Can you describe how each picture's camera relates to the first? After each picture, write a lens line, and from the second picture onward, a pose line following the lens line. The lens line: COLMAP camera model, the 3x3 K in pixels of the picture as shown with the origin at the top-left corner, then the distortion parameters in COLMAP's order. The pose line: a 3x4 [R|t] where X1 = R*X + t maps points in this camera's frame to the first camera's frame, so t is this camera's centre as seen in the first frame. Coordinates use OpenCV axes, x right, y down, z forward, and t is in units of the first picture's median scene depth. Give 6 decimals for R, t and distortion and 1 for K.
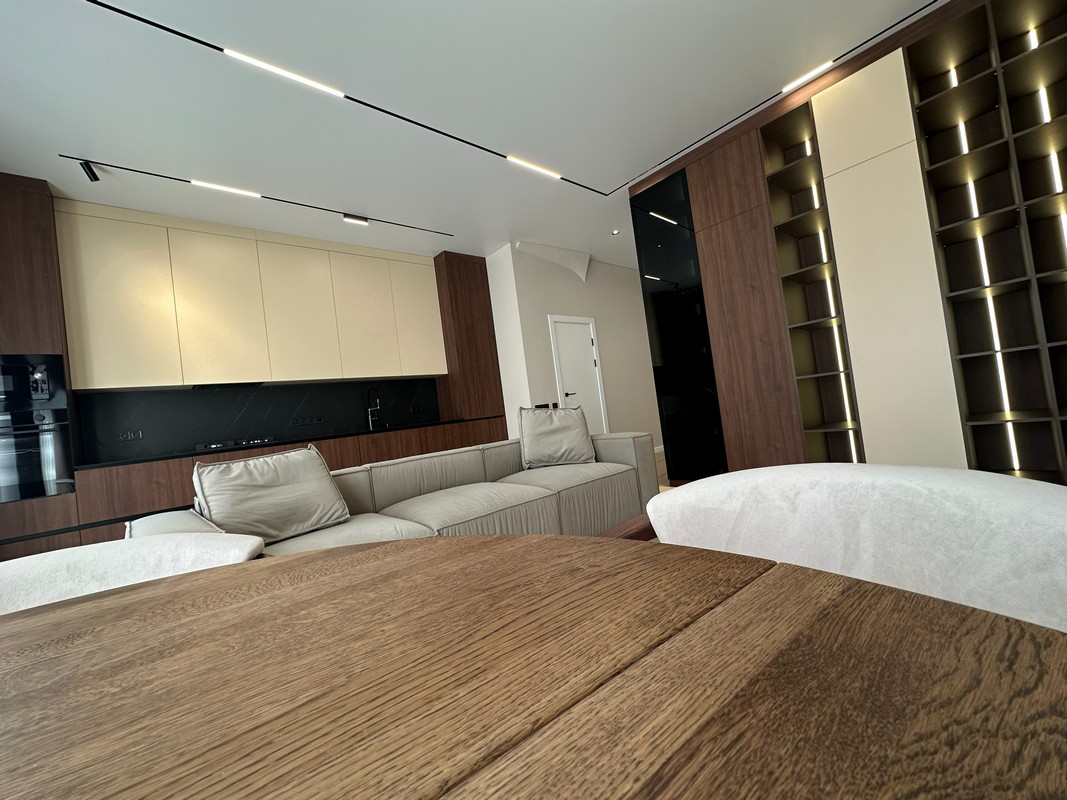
lens RADIAL K [[425.6, 0, 532.0], [0, 425.6, 399.2], [0, 0, 1]] dist [-0.002111, 0.000544]
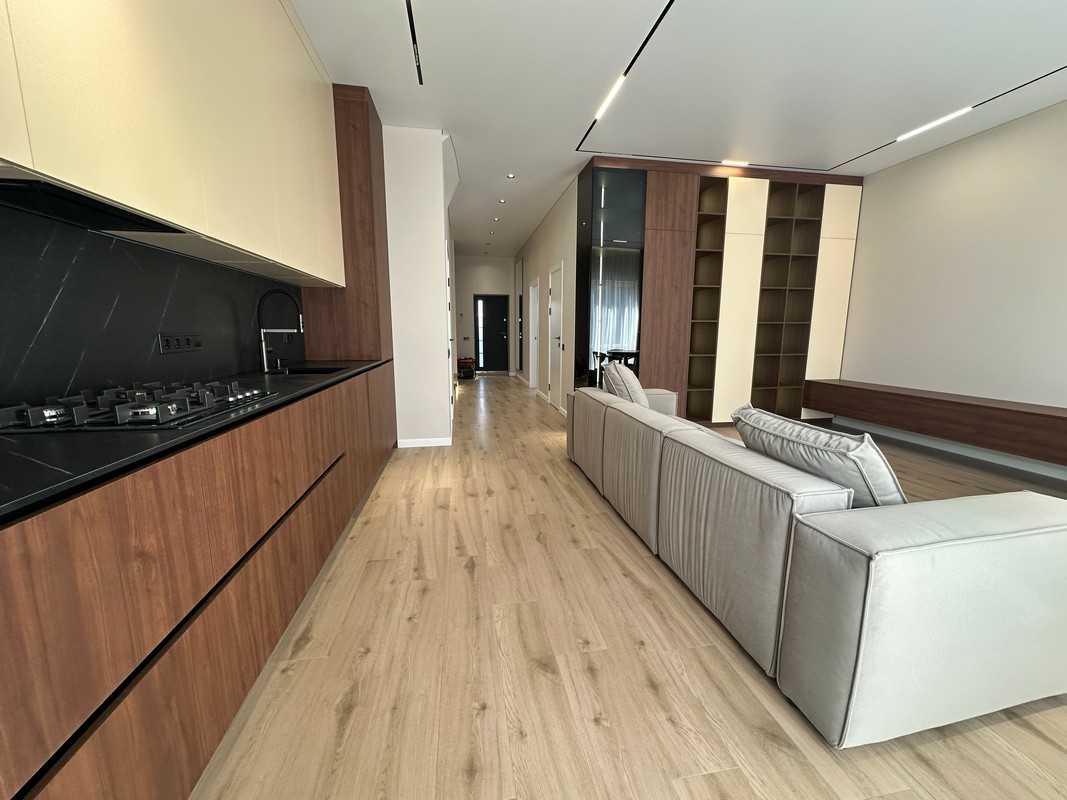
lens RADIAL K [[425.6, 0, 534.1], [0, 425.6, 400.8], [0, 0, 1]] dist [-0.002111, 0.000544]
pose [[0.512815, -0.009183, 0.858450, -0.952942], [-0.096914, 0.992932, 0.068515, 0.060121], [-0.853012, -0.118332, 0.508300, 0.653603]]
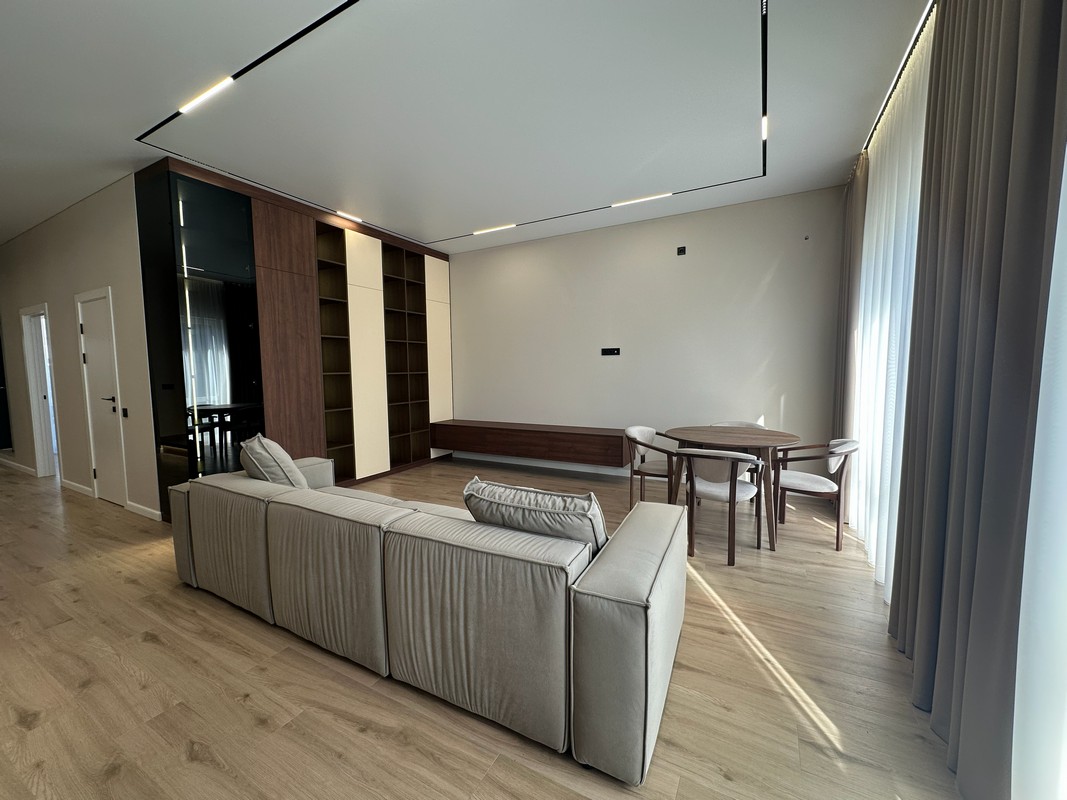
lens RADIAL K [[425.6, 0, 534.5], [0, 425.6, 401.0], [0, 0, 1]] dist [-0.002111, 0.000544]
pose [[-0.342078, 0.061754, 0.937640, -0.881876], [0.026053, 0.998078, -0.056230, 0.012149], [-0.939310, 0.005193, -0.343029, 0.804219]]
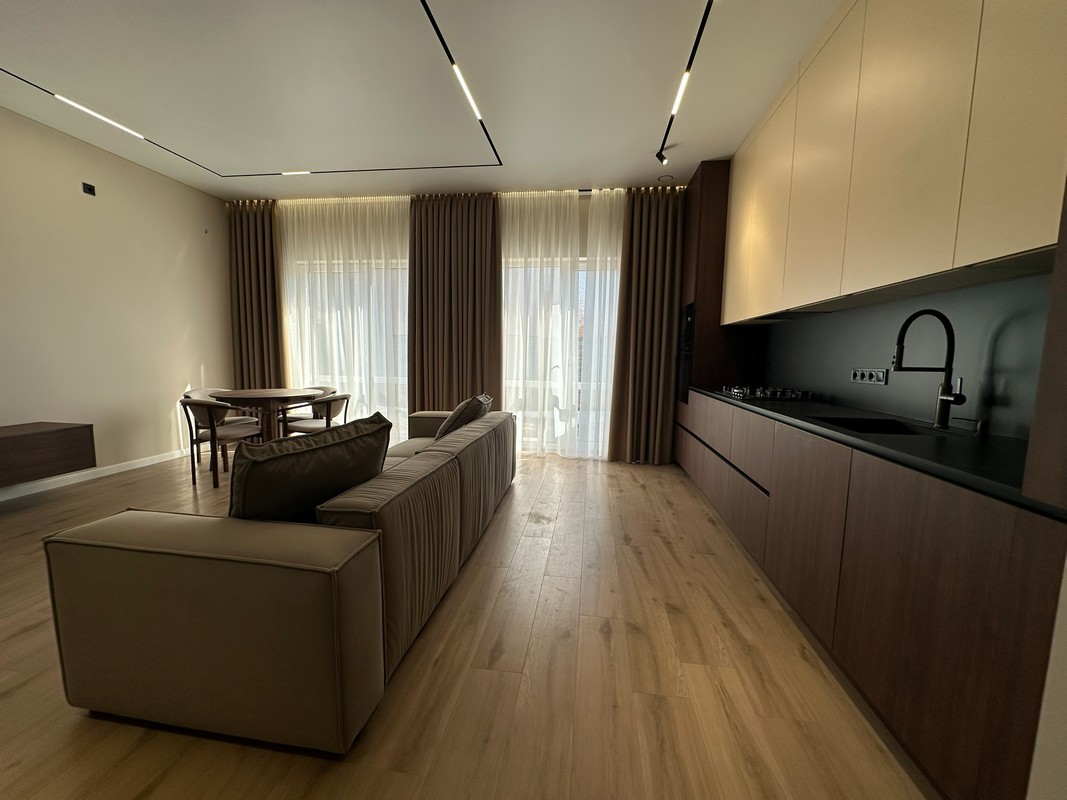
lens RADIAL K [[425.6, 0, 530.8], [0, 425.6, 398.7], [0, 0, 1]] dist [-0.002111, 0.000544]
pose [[-0.753510, 0.181130, -0.631992, 0.168110], [0.099329, 0.981628, 0.162909, -0.067500], [0.649889, 0.059978, -0.757659, 1.526455]]
